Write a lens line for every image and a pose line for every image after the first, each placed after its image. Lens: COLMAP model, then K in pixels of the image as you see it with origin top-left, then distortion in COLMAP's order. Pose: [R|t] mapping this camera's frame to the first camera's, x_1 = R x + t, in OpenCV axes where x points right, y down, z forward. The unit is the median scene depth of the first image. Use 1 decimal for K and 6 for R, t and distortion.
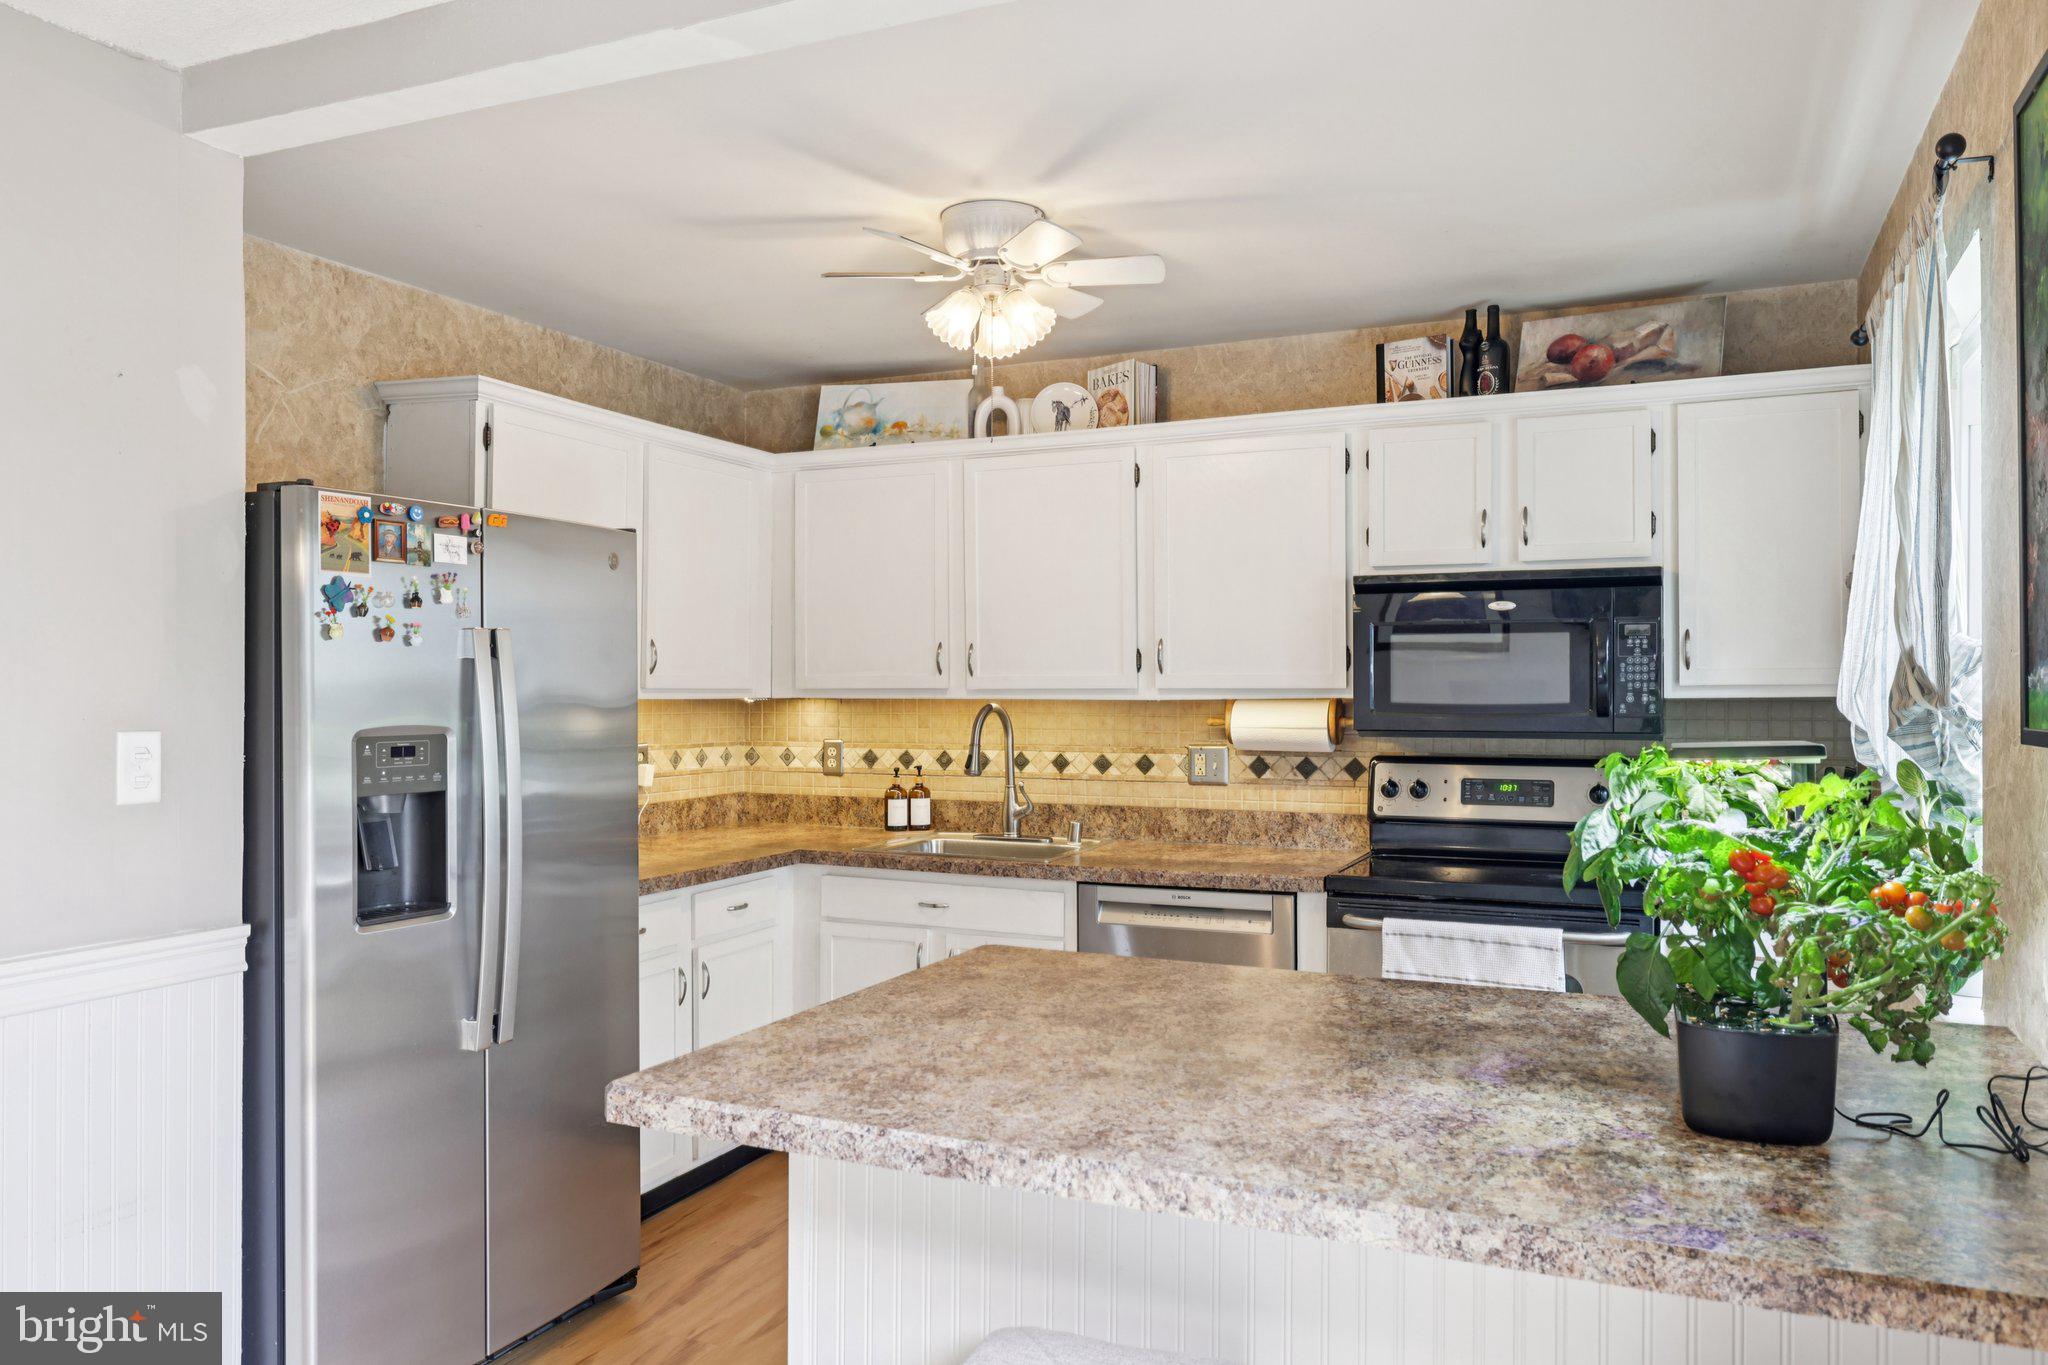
lens RADIAL K [[1468.4, 0, 1024.2], [0, 1468.4, 688.9], [0, 0, 1]] dist [-0.000405, -0.001462]
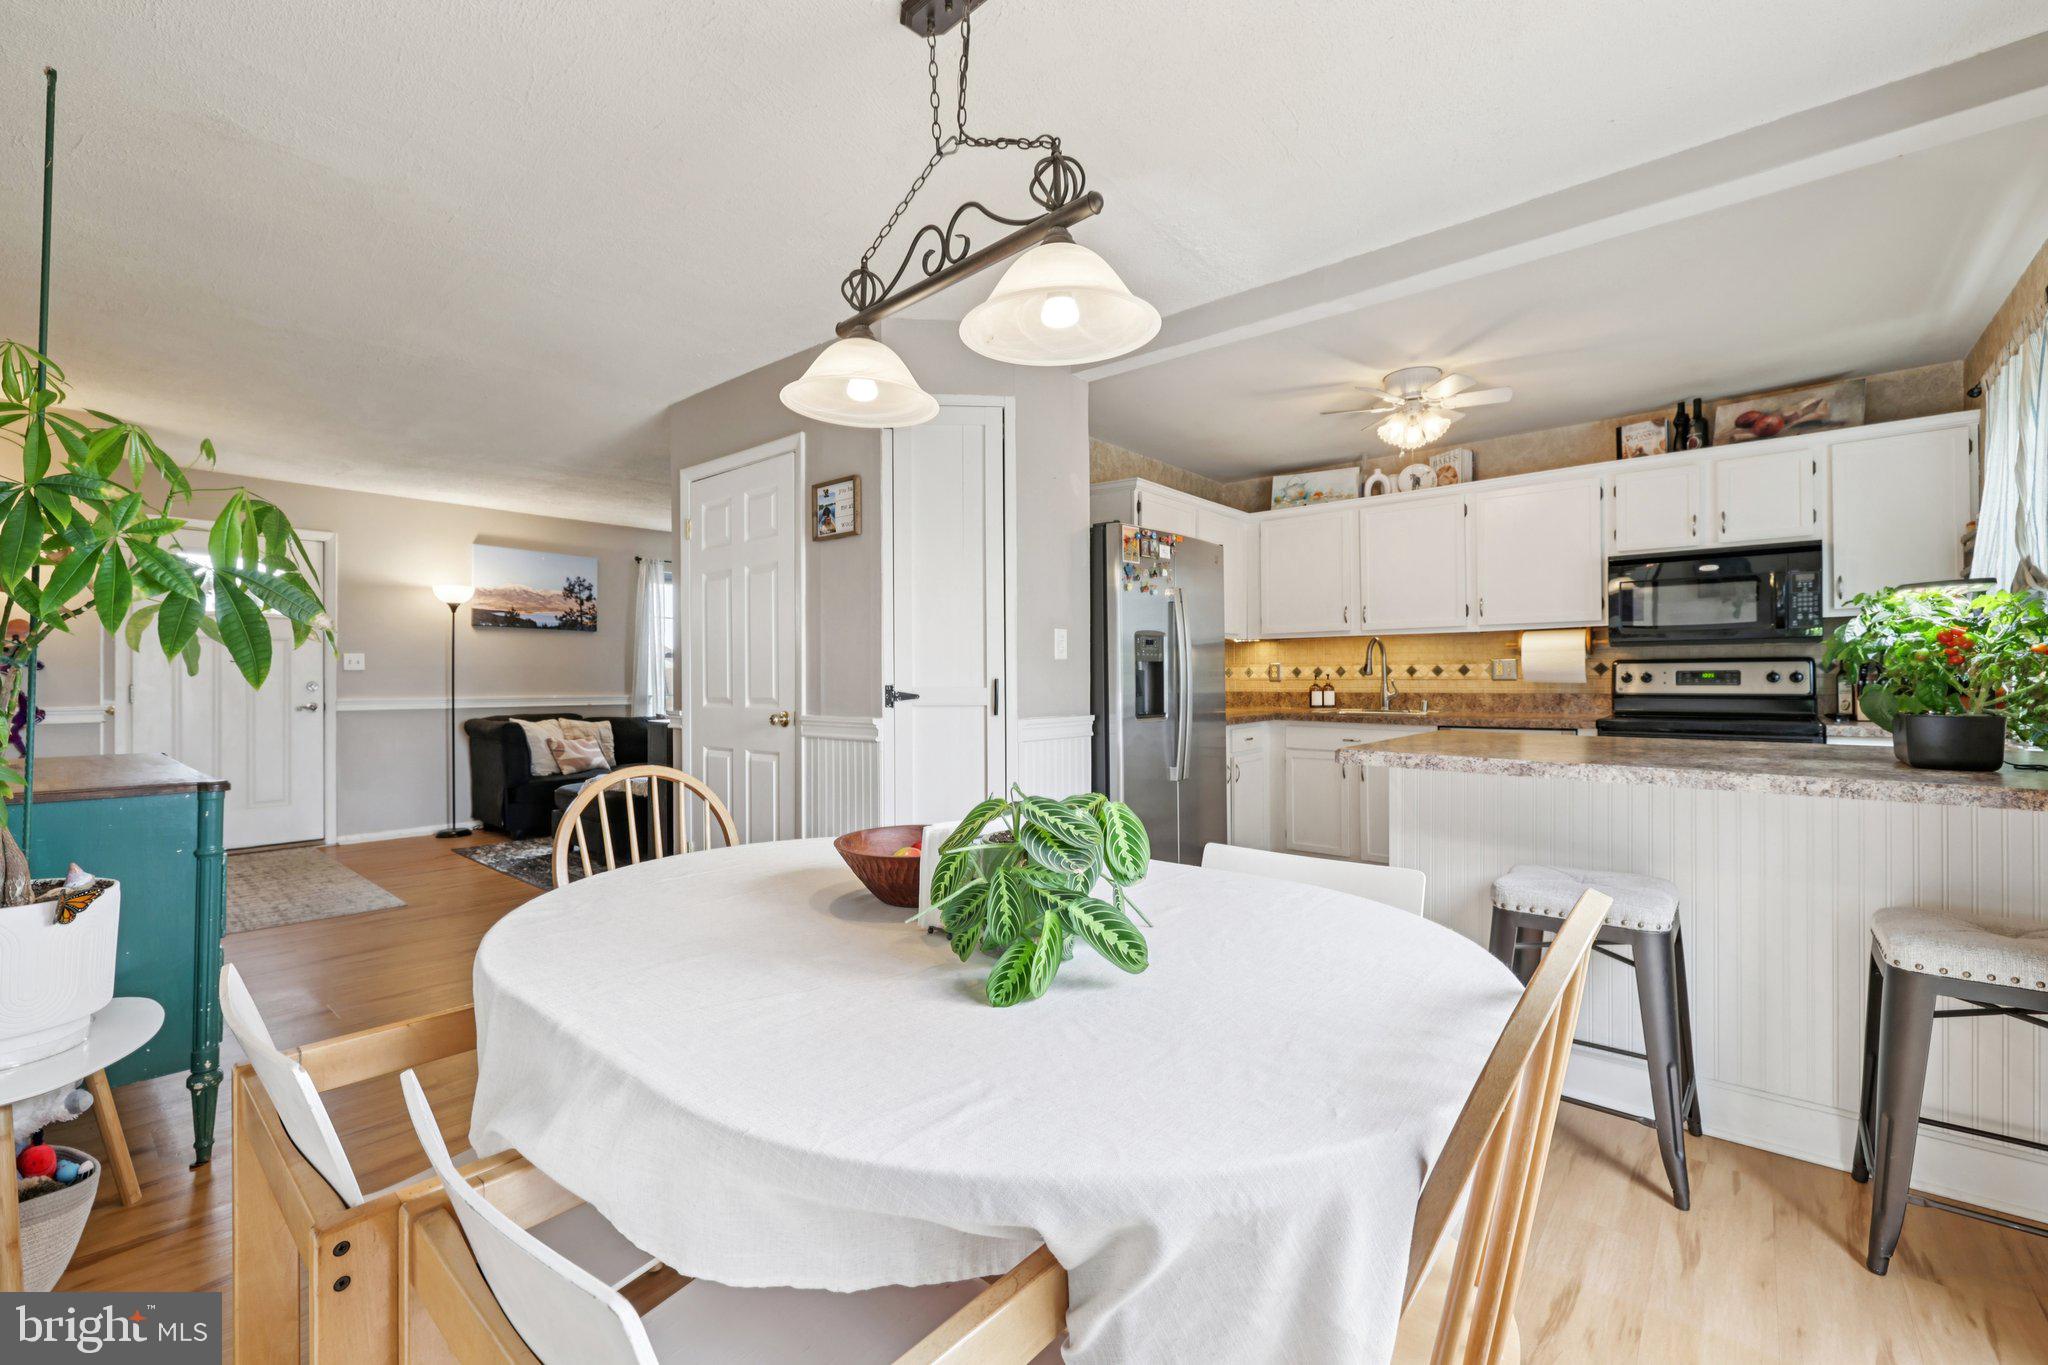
lens RADIAL K [[861.9, 0, 1023.9], [0, 861.9, 678.2], [0, 0, 1]] dist [0.001041, -0.000039]
pose [[0.959946, -0.006792, -0.280103, -0.165203], [0.007547, 0.999970, 0.001619, 0.064191], [0.280084, -0.003669, 0.959968, -0.211666]]
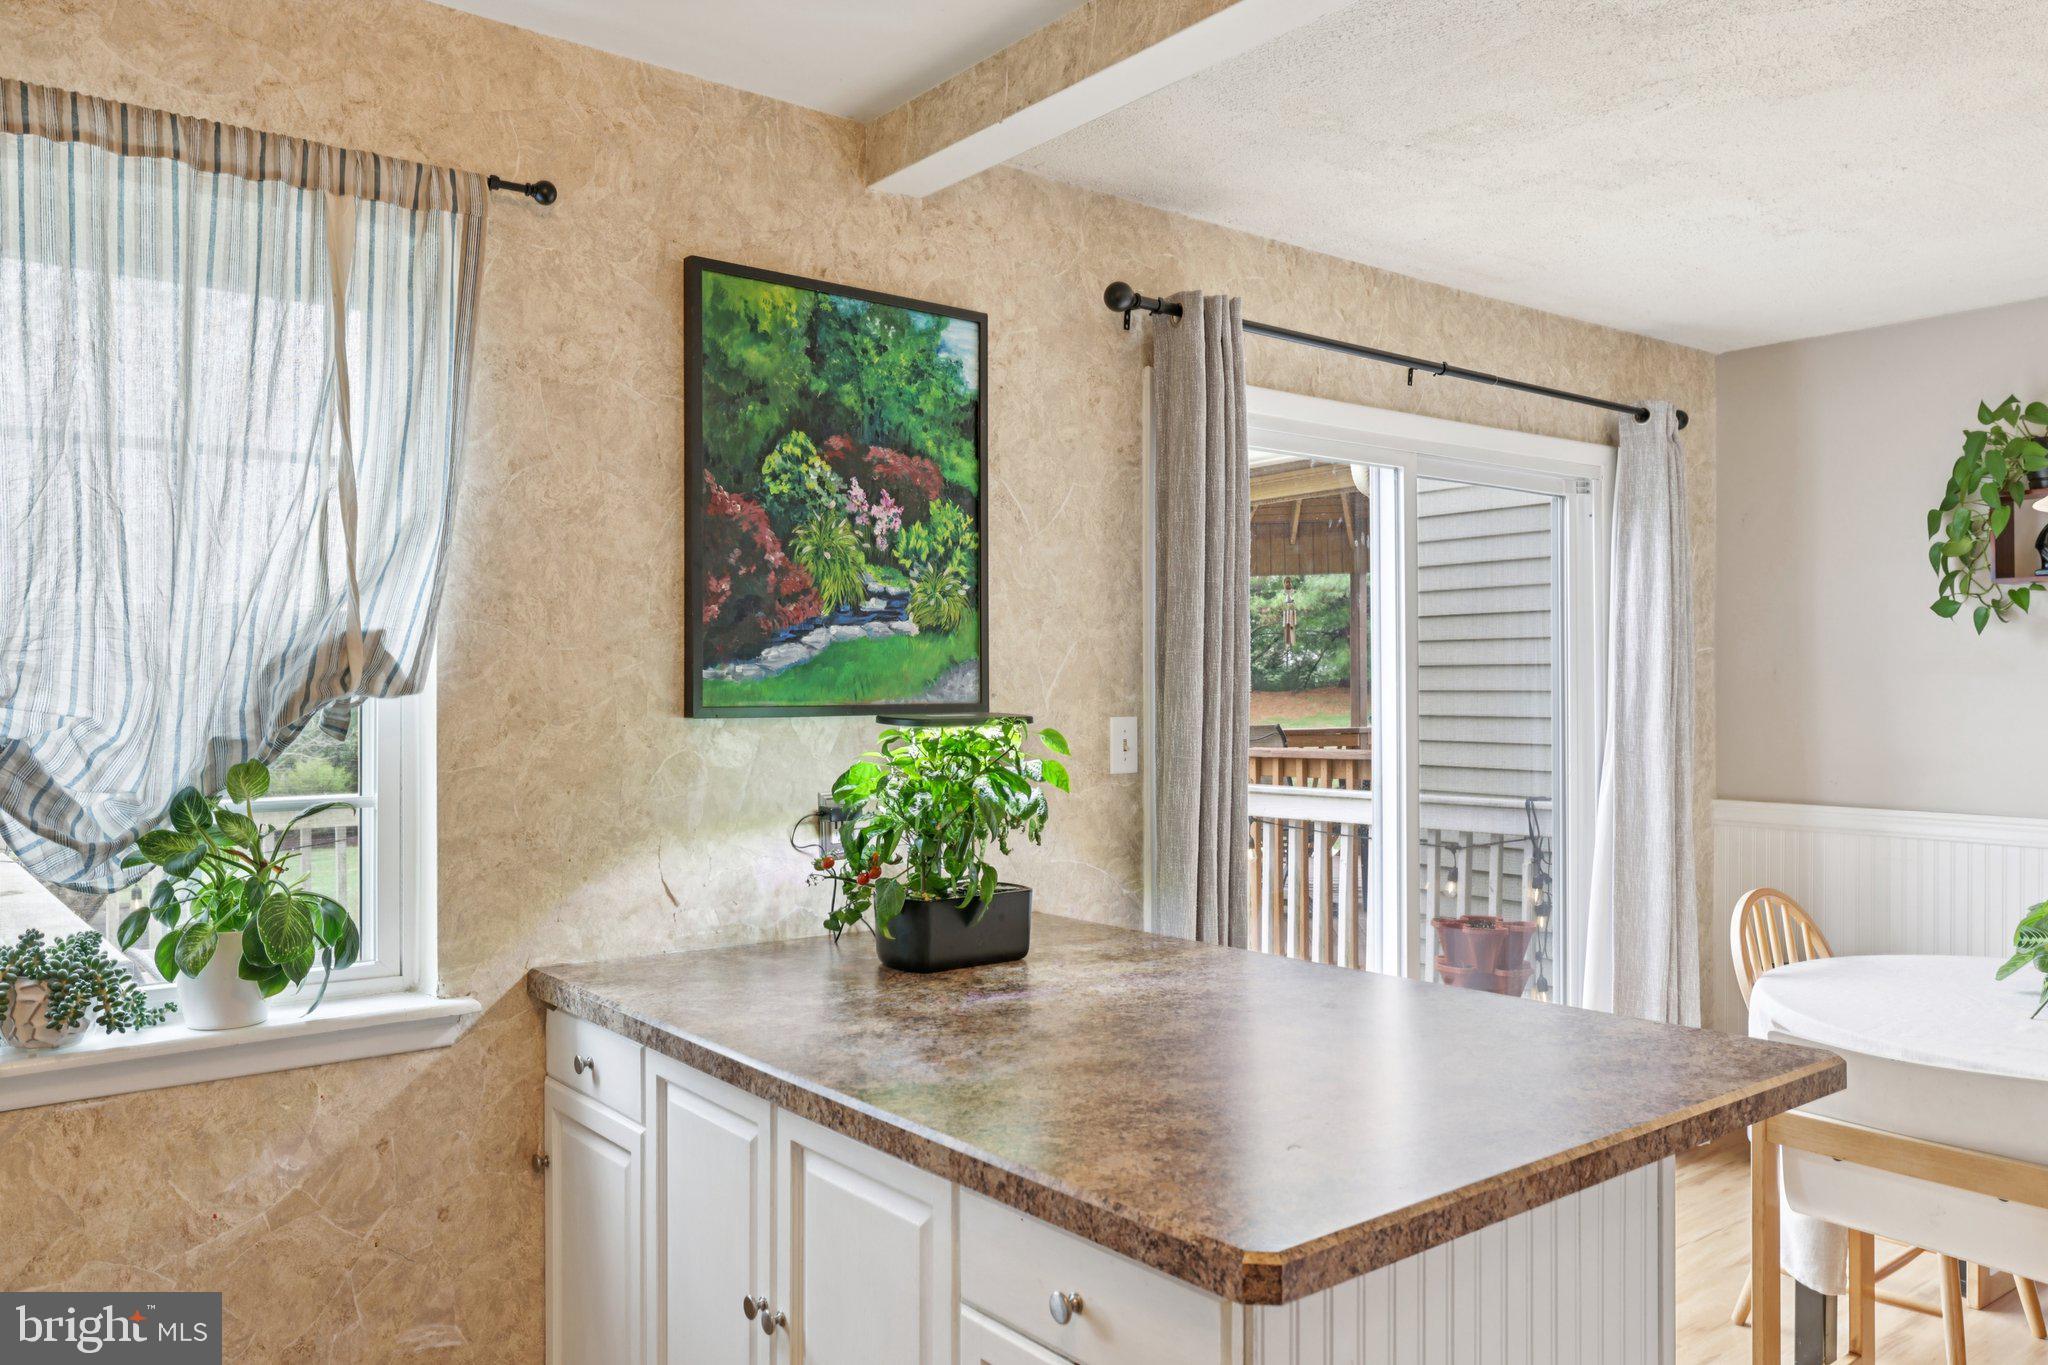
lens RADIAL K [[1468.4, 0, 1025.2], [0, 1468.4, 689.9], [0, 0, 1]] dist [-0.000405, -0.001462]
pose [[-0.885693, -0.001853, 0.464268, -0.087641], [-0.003075, 0.999994, -0.001876, 0.004969], [-0.464261, -0.003089, -0.885693, 1.003532]]
